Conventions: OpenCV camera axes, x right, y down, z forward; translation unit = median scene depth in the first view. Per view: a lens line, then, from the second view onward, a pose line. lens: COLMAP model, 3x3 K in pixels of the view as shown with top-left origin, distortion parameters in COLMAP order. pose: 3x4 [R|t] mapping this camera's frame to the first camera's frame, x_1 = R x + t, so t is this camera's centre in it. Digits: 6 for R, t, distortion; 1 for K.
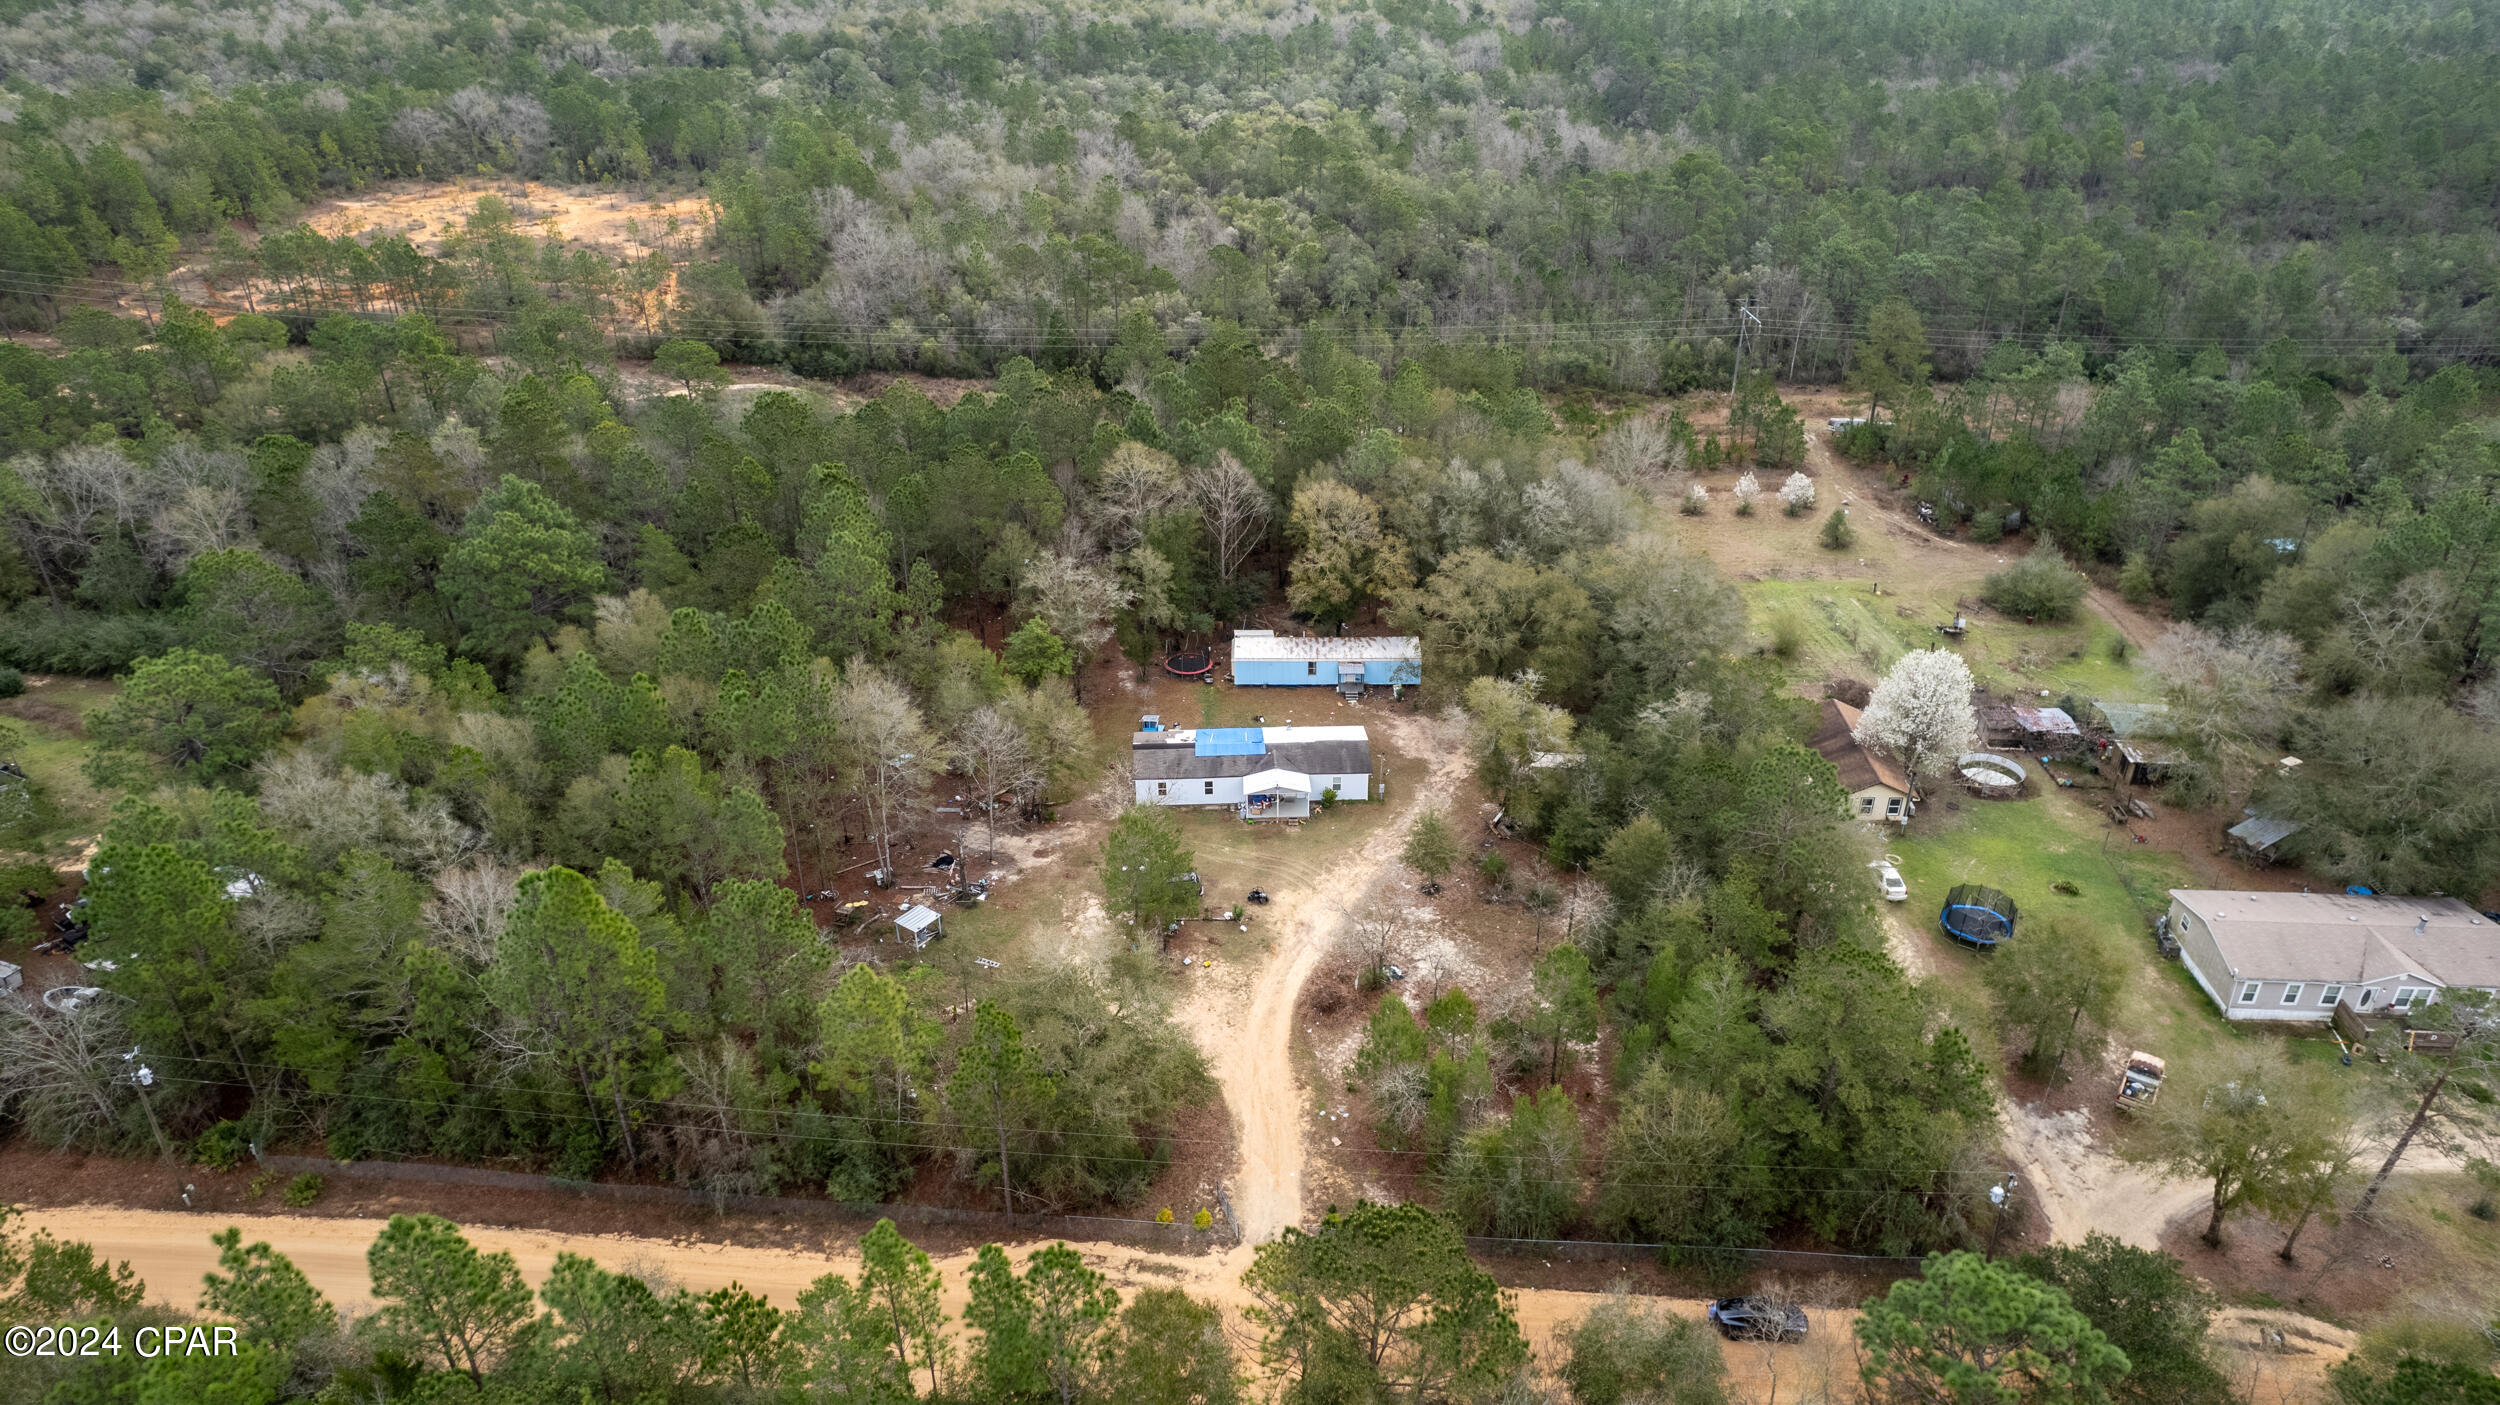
lens RADIAL K [[1536.3, 0, 1255.6], [0, 1536.3, 703.5], [0, 0, 1]] dist [-0.044385, -0.000113]
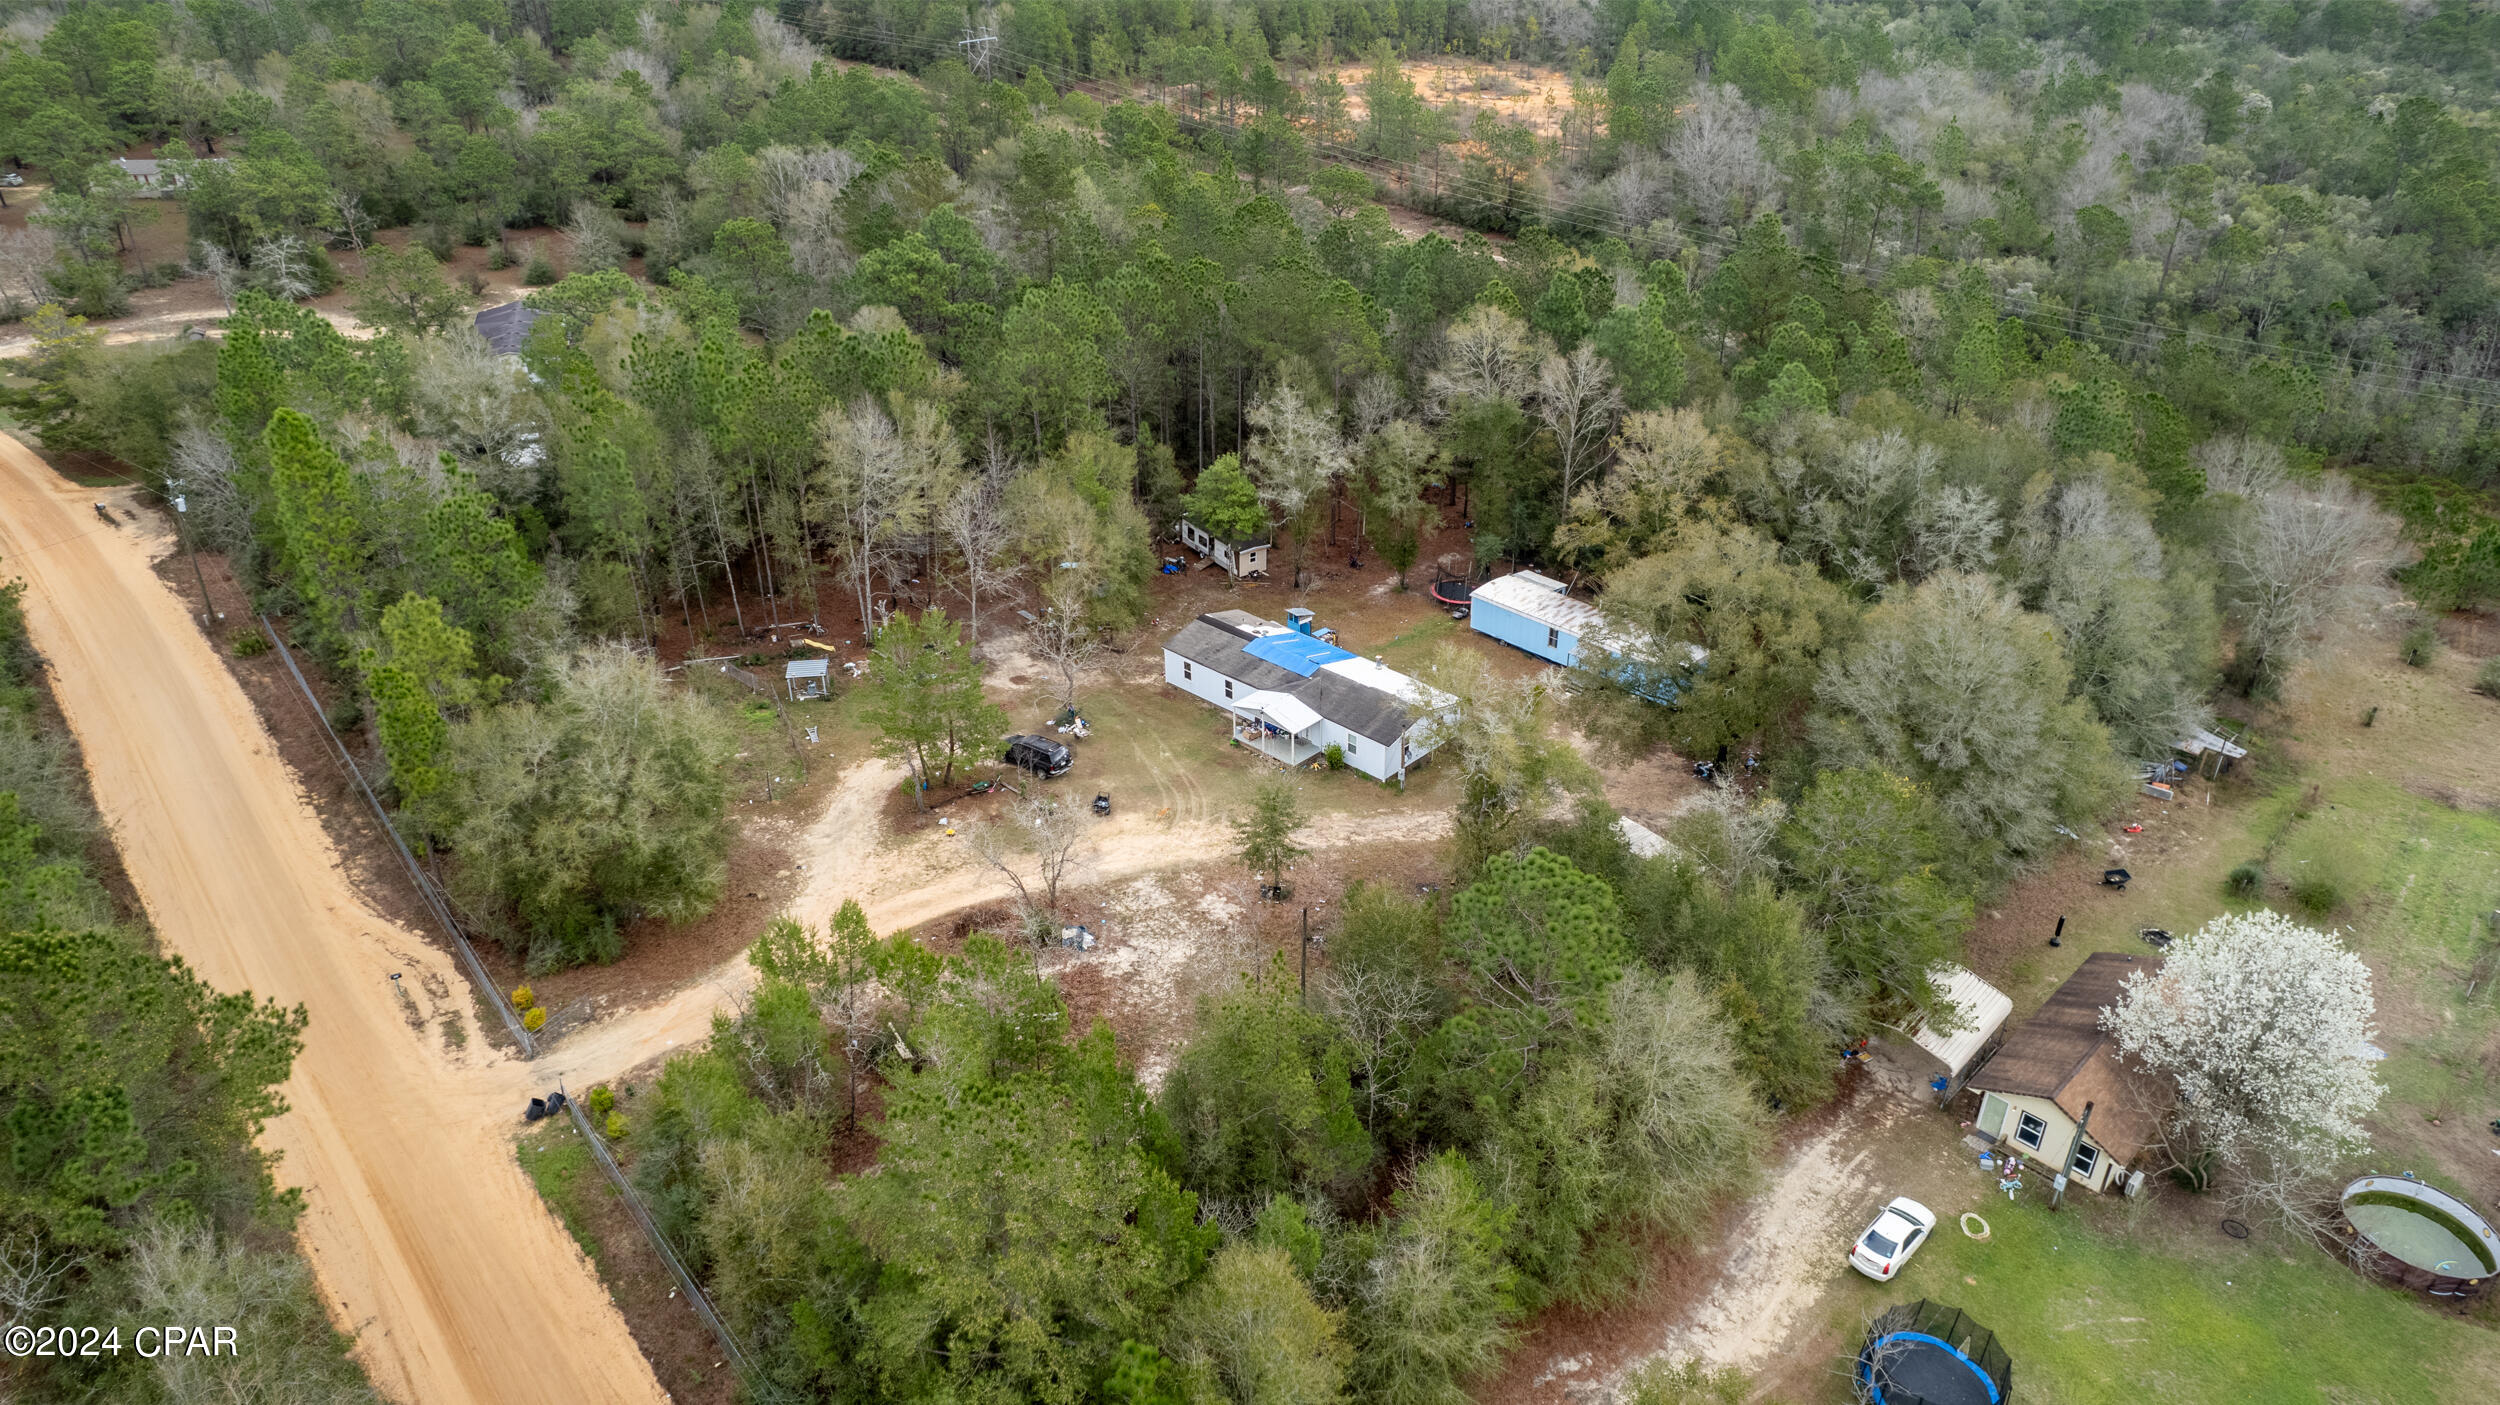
lens RADIAL K [[1536.3, 0, 1251.2], [0, 1536.3, 691.9], [0, 0, 1]] dist [-0.044385, -0.000113]
pose [[0.709238, 0.348869, -0.612595, 0.474772], [-0.345381, 0.929489, 0.129470, -0.052377], [0.614568, 0.119753, 0.779721, 0.383678]]
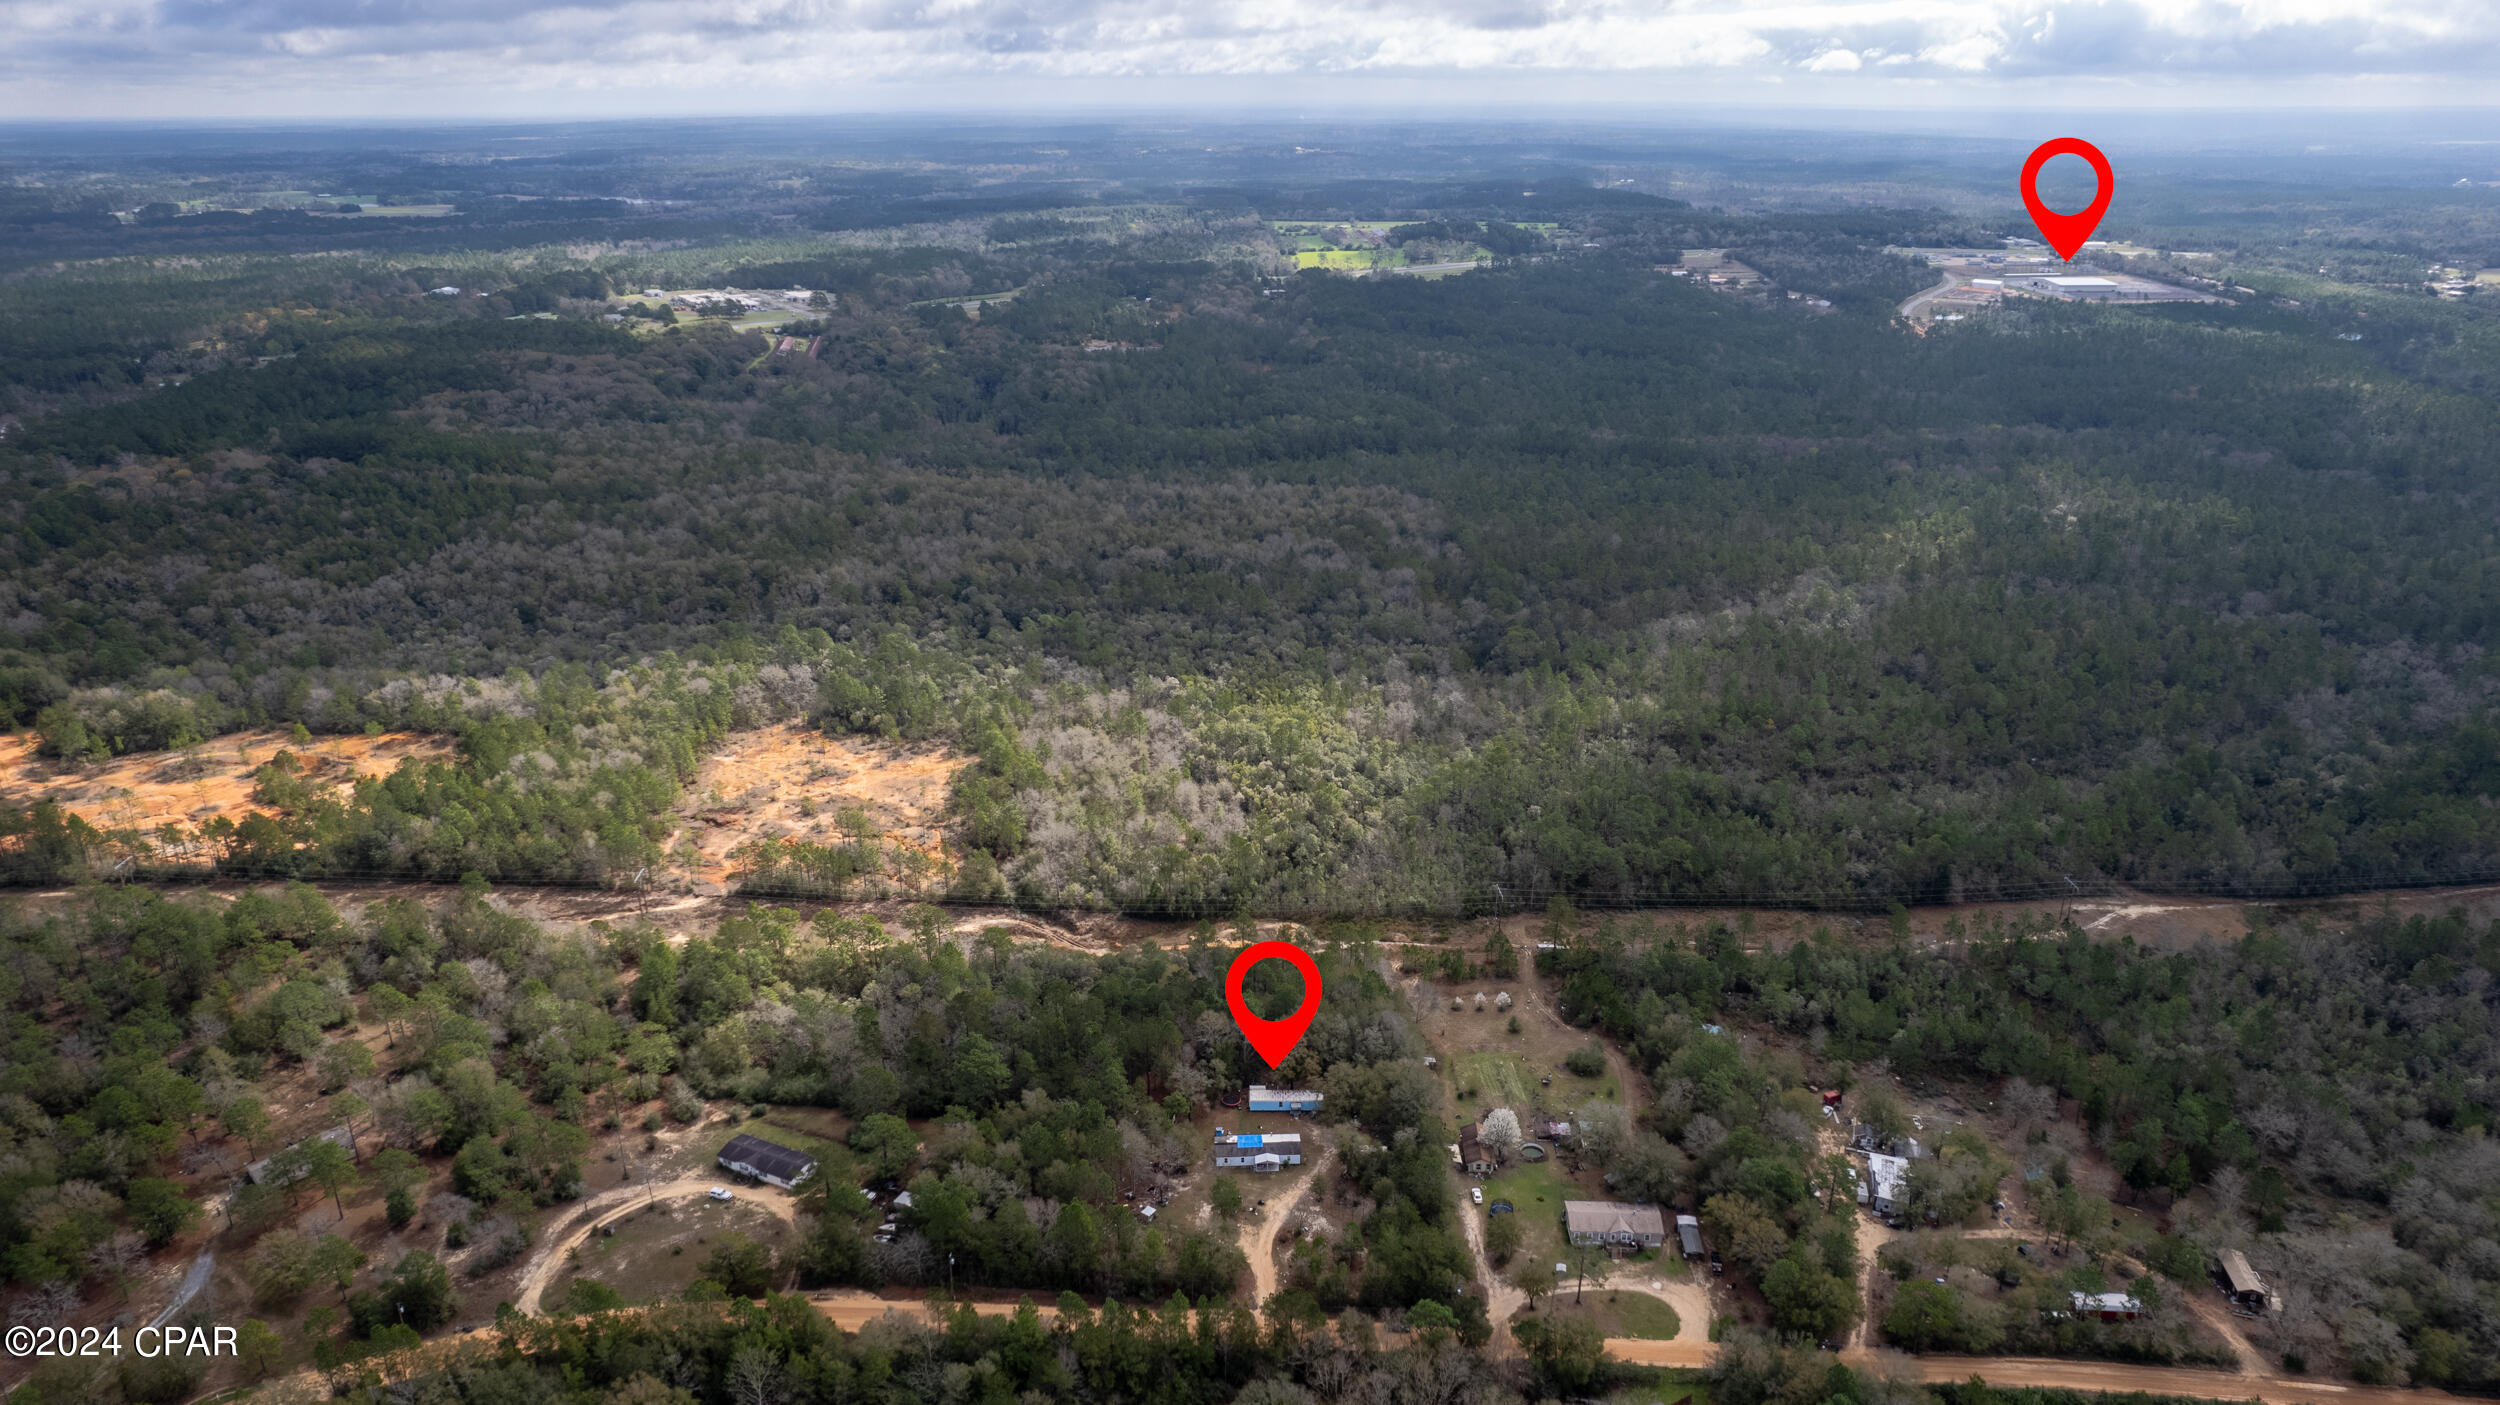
lens RADIAL K [[1536.3, 0, 1251.3], [0, 1536.3, 710.6], [0, 0, 1]] dist [-0.044385, -0.000113]
pose [[0.999986, -0.000196, 0.005212, -0.029428], [0.000936, 0.989804, -0.142431, -0.359198], [-0.005131, 0.142434, 0.989791, -1.877524]]
